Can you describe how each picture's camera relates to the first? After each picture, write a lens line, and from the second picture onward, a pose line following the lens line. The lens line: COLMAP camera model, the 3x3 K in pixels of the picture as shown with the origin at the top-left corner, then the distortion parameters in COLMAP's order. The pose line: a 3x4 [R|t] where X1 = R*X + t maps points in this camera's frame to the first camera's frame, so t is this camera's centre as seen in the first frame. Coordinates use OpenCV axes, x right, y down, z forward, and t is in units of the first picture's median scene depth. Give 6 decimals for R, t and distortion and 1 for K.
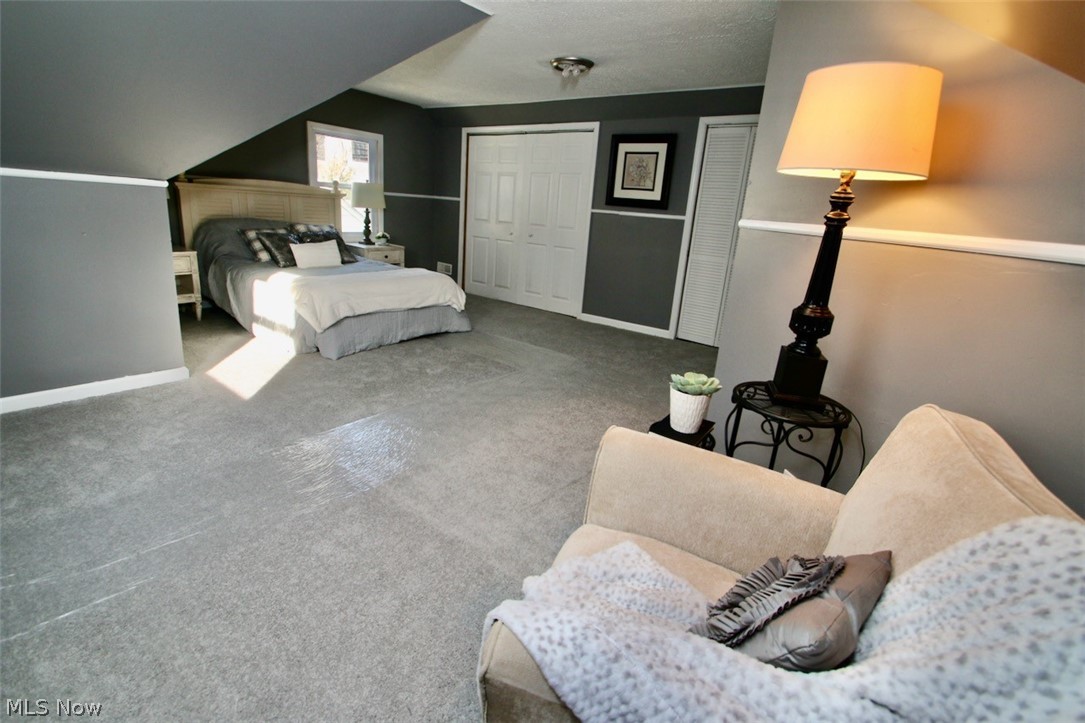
lens RADIAL K [[505.3, 0, 535.1], [0, 505.3, 343.2], [0, 0, 1]] dist [0.013438, -0.017159]
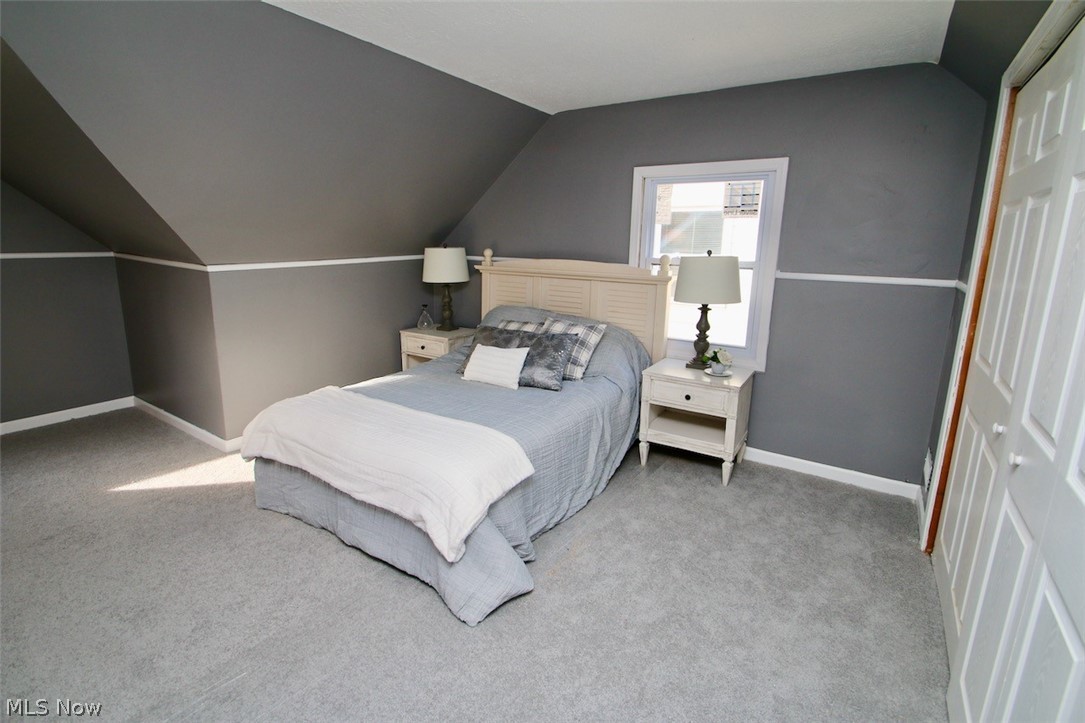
lens RADIAL K [[505.3, 0, 535.1], [0, 505.3, 343.2], [0, 0, 1]] dist [0.013438, -0.017159]
pose [[0.063181, 0.133228, -0.989070, 0.206417], [-0.274696, 0.955091, 0.111103, -0.257001], [0.959453, 0.264674, 0.096941, 0.859402]]
